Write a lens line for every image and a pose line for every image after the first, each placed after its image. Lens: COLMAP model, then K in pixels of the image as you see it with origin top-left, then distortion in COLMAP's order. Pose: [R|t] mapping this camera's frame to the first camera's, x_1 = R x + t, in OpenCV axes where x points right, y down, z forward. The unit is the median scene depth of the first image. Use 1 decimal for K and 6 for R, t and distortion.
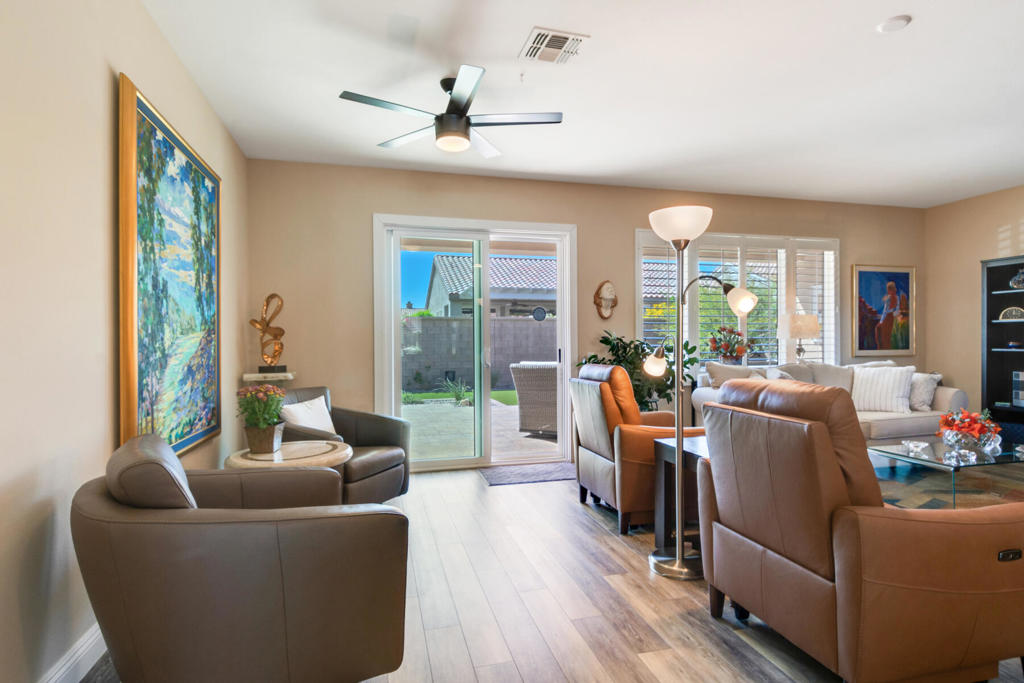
lens RADIAL K [[544.9, 0, 512.1], [0, 544.9, 340.9], [0, 0, 1]] dist [0.001681, -0.003663]
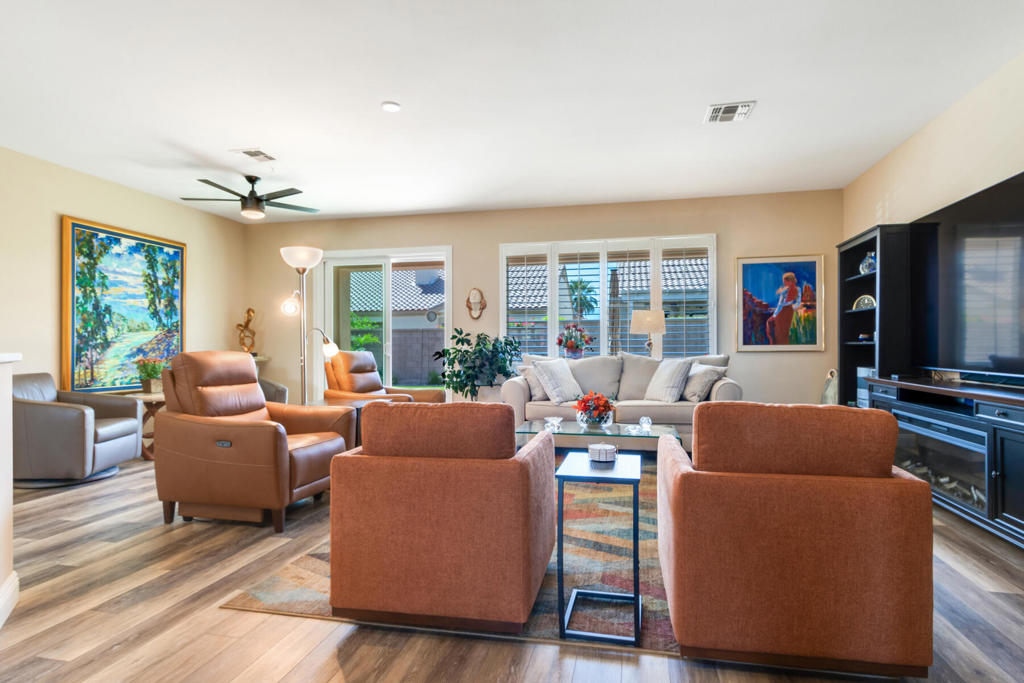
lens RADIAL K [[544.9, 0, 512.3], [0, 544.9, 345.5], [0, 0, 1]] dist [0.001681, -0.003663]
pose [[0.890917, -0.001022, -0.454166, 0.812214], [0.000616, 0.999999, -0.001042, 0.021425], [0.454166, 0.000648, 0.890917, -0.066572]]
